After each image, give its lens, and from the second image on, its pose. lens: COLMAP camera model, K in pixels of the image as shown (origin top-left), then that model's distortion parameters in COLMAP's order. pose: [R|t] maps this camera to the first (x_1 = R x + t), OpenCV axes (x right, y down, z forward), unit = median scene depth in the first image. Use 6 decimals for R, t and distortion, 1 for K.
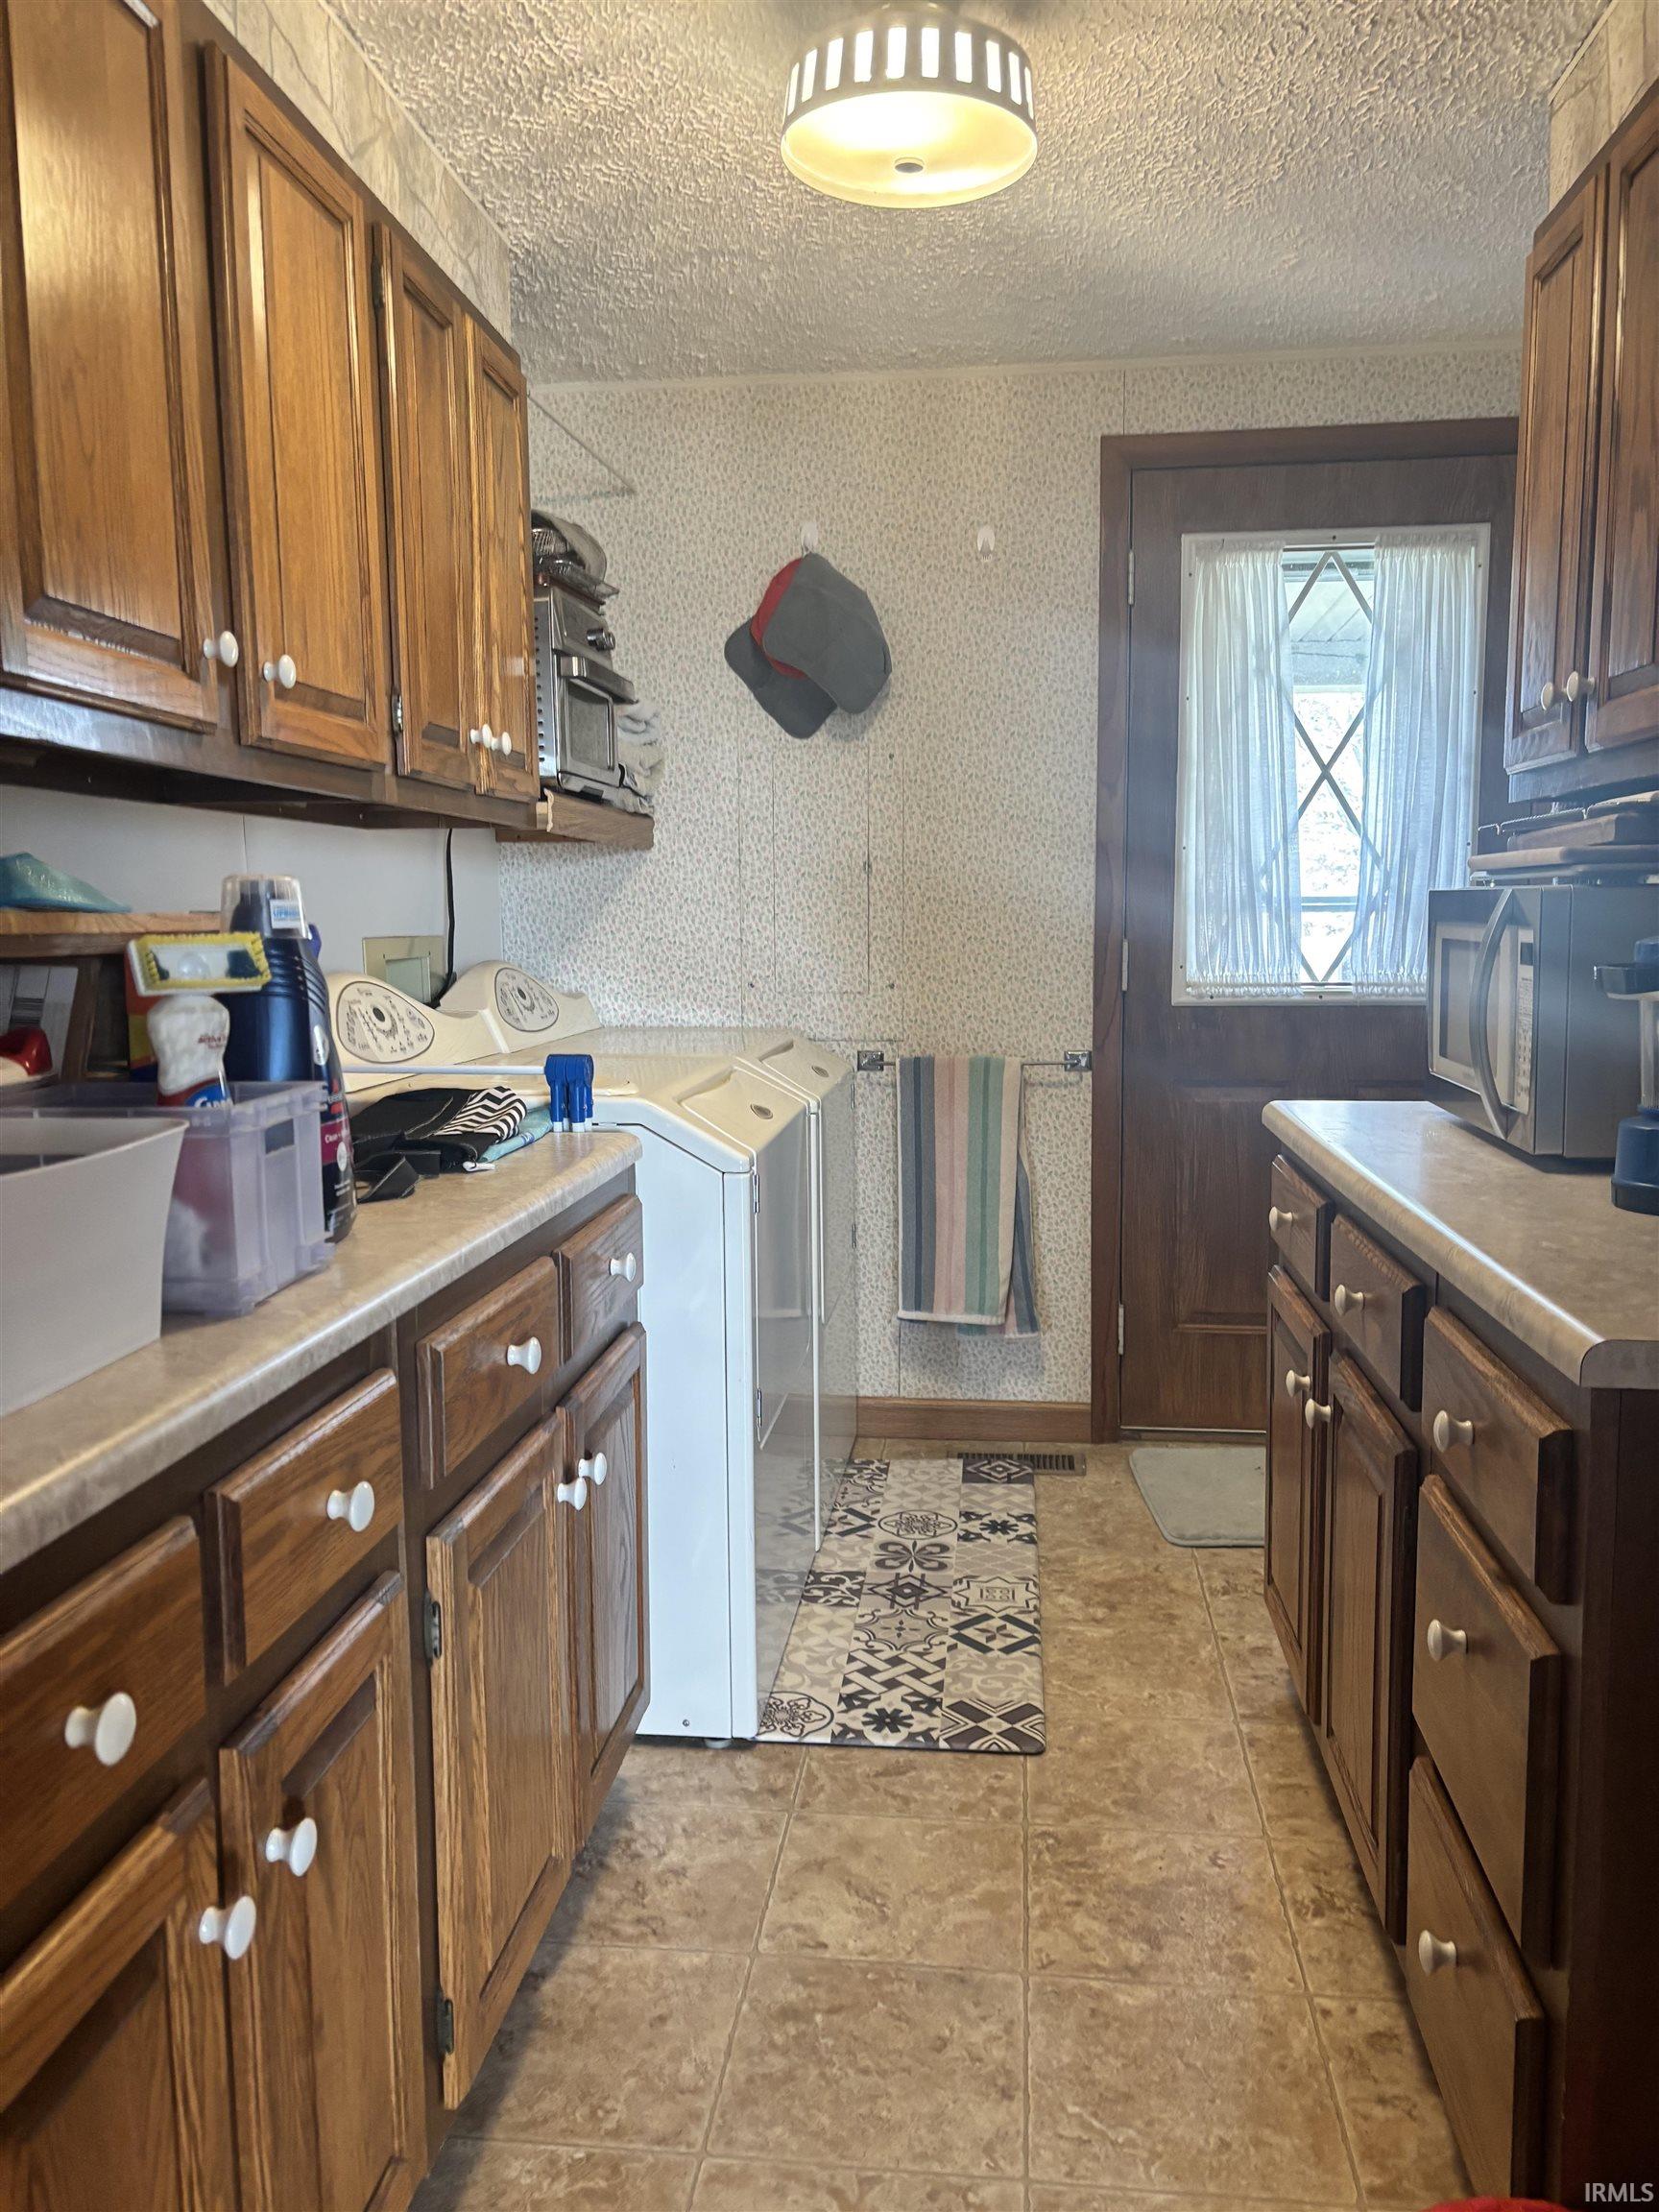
lens RADIAL K [[1695.9, 0, 858.3], [0, 1695.9, 1112.9], [0, 0, 1]] dist [0.306594, 0.000393]
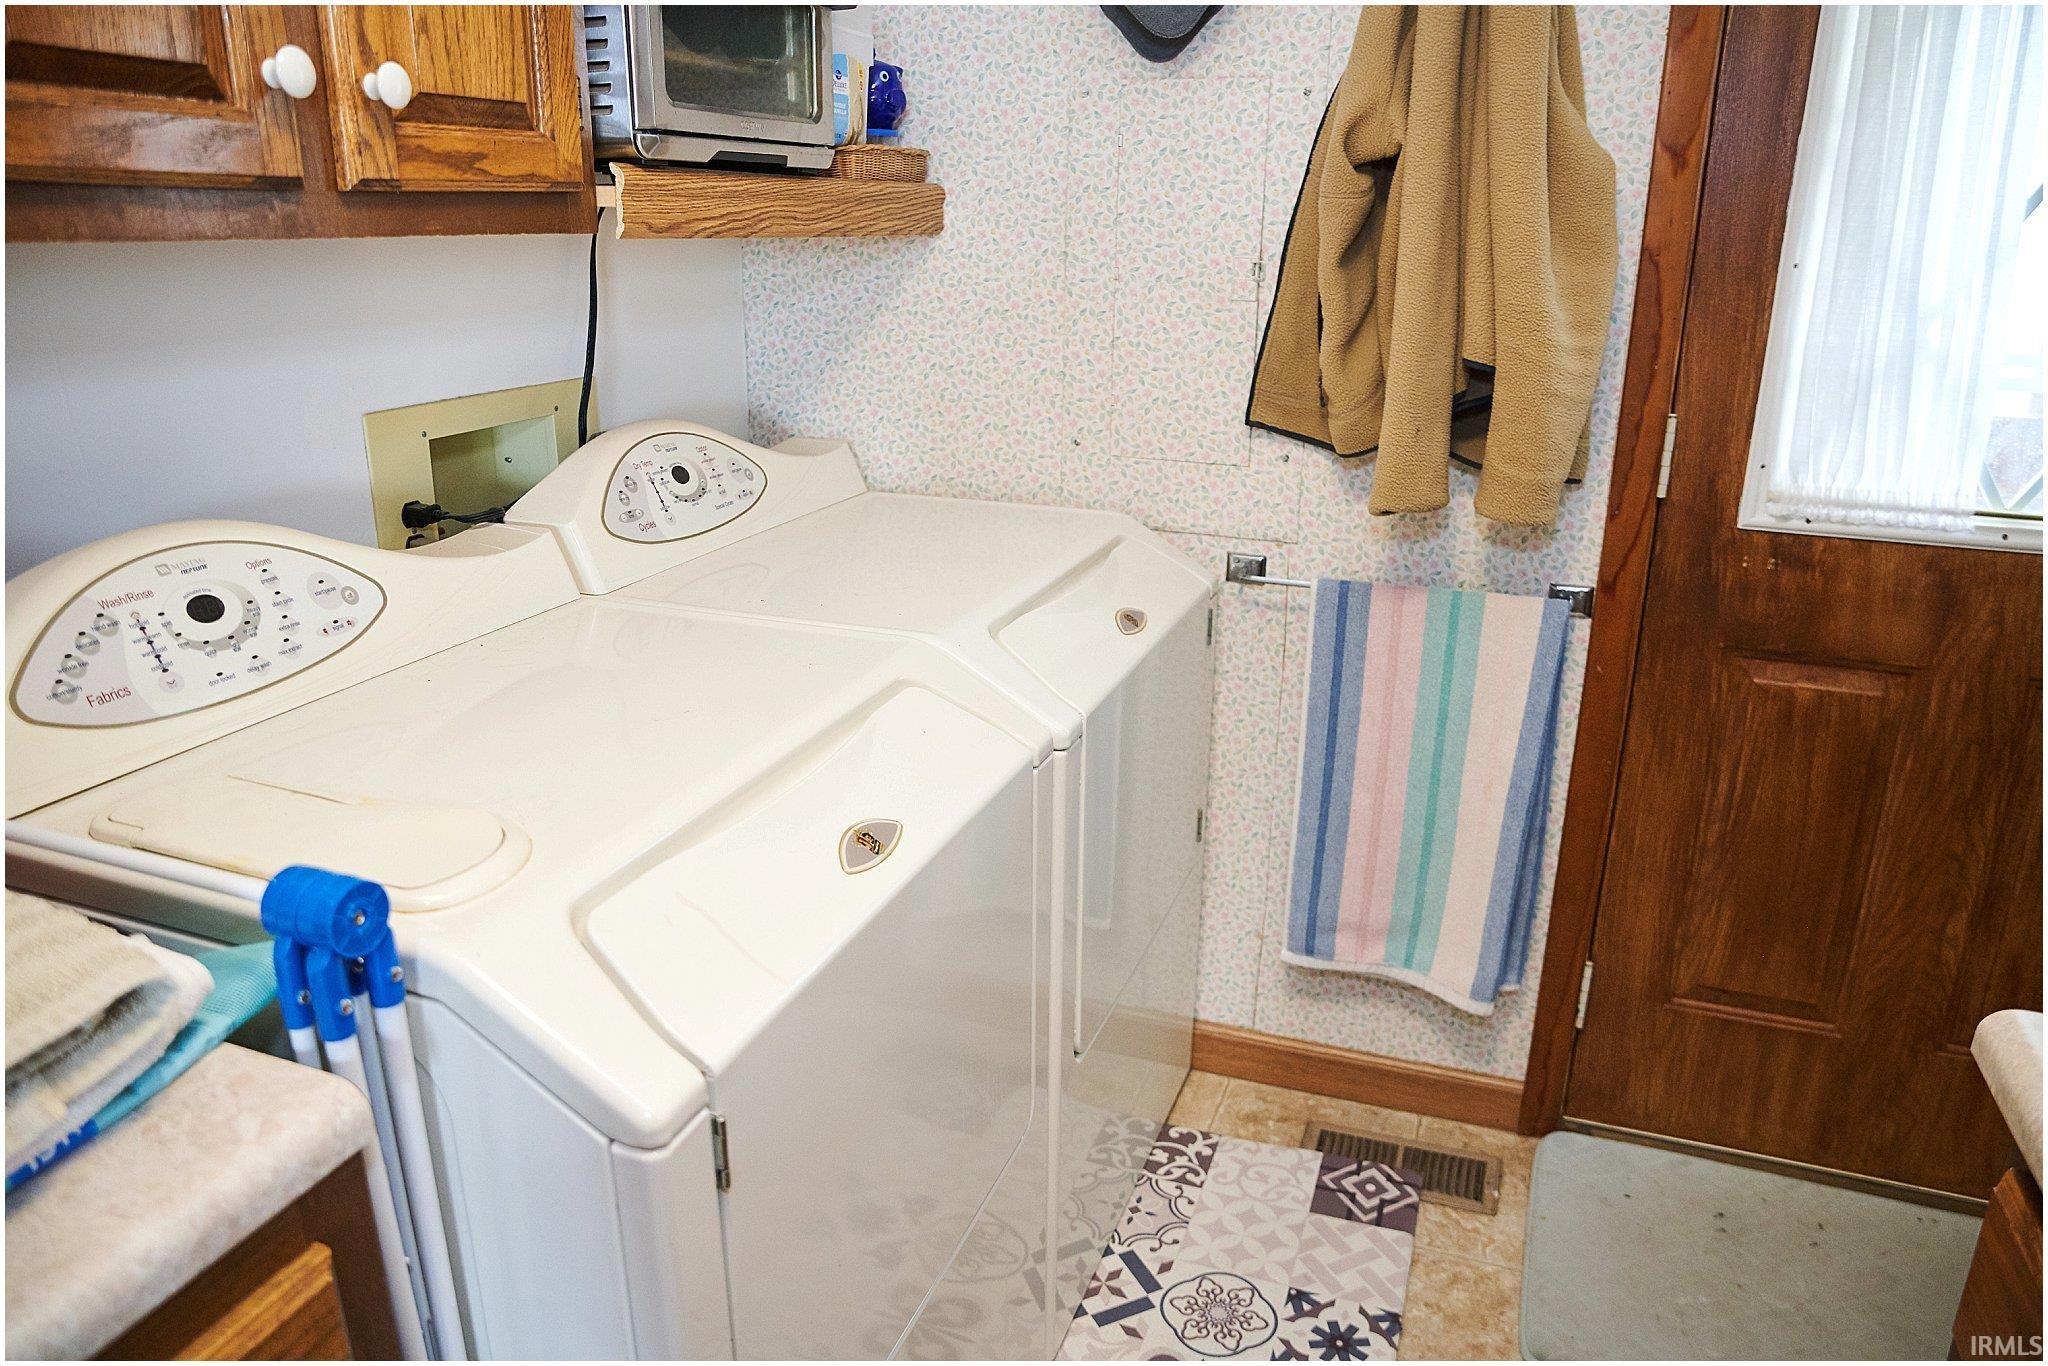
lens RADIAL K [[1396.1, 0, 1030.8], [0, 1396.1, 674.3], [0, 0, 1]] dist [-0.102186, 0.074739]
pose [[0.967997, 0.096201, -0.231792, 0.056970], [-0.048690, 0.978054, 0.202583, -0.098519], [0.246193, -0.184814, 0.951437, 0.471968]]
